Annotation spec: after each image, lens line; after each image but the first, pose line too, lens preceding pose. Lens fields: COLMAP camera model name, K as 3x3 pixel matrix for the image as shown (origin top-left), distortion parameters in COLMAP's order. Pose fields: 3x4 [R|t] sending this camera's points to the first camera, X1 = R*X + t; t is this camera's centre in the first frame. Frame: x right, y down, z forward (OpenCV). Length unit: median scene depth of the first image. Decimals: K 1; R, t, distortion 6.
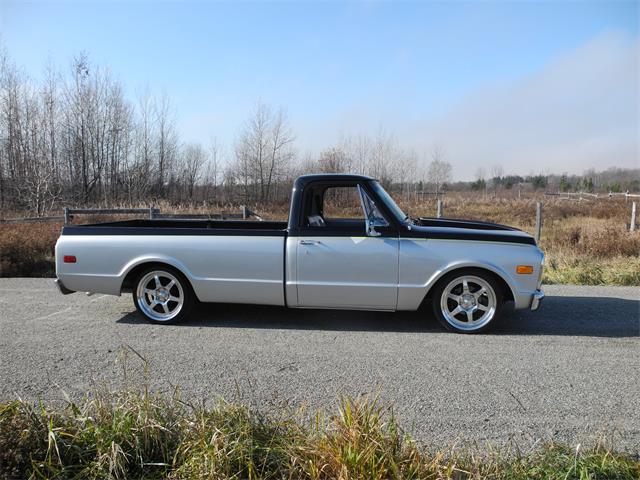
lens RADIAL K [[522.1, 0, 324.9], [0, 522.1, 242.8], [0, 0, 1]] dist [-0.143267, 0.110407]
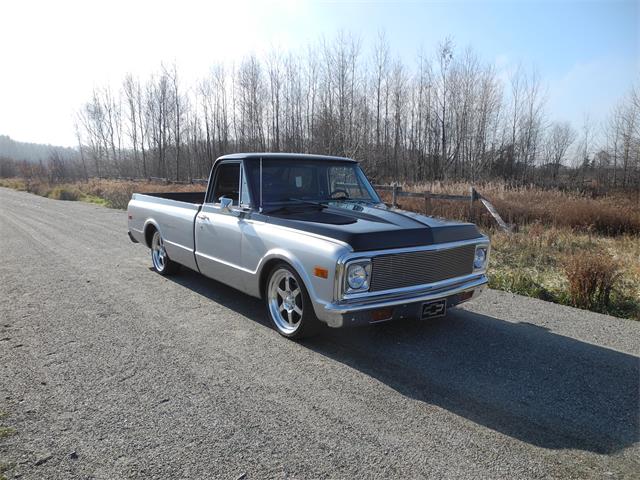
lens RADIAL K [[522.1, 0, 322.0], [0, 522.1, 240.9], [0, 0, 1]] dist [-0.143267, 0.110407]
pose [[0.714304, 0.109701, -0.691184, 0.112667], [-0.085581, 0.993918, 0.069306, -0.005781], [0.694583, 0.009647, 0.719348, 0.052155]]
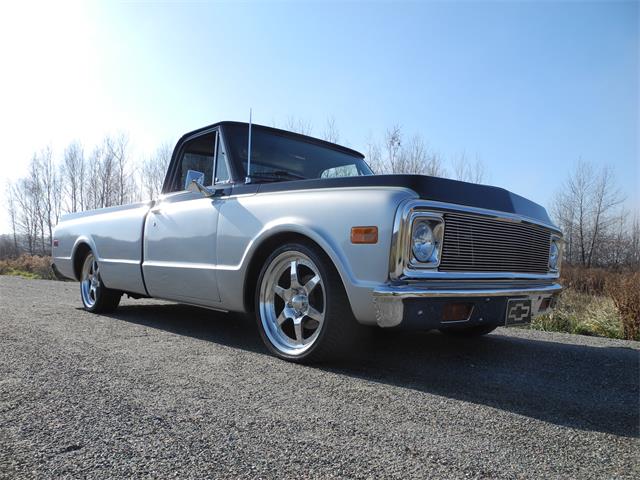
lens RADIAL K [[522.1, 0, 323.2], [0, 522.1, 234.1], [0, 0, 1]] dist [-0.143267, 0.110407]
pose [[0.787372, -0.013300, -0.616335, 0.079230], [-0.088350, 0.987013, -0.134166, 0.014509], [0.610115, 0.160092, 0.775971, 0.073241]]
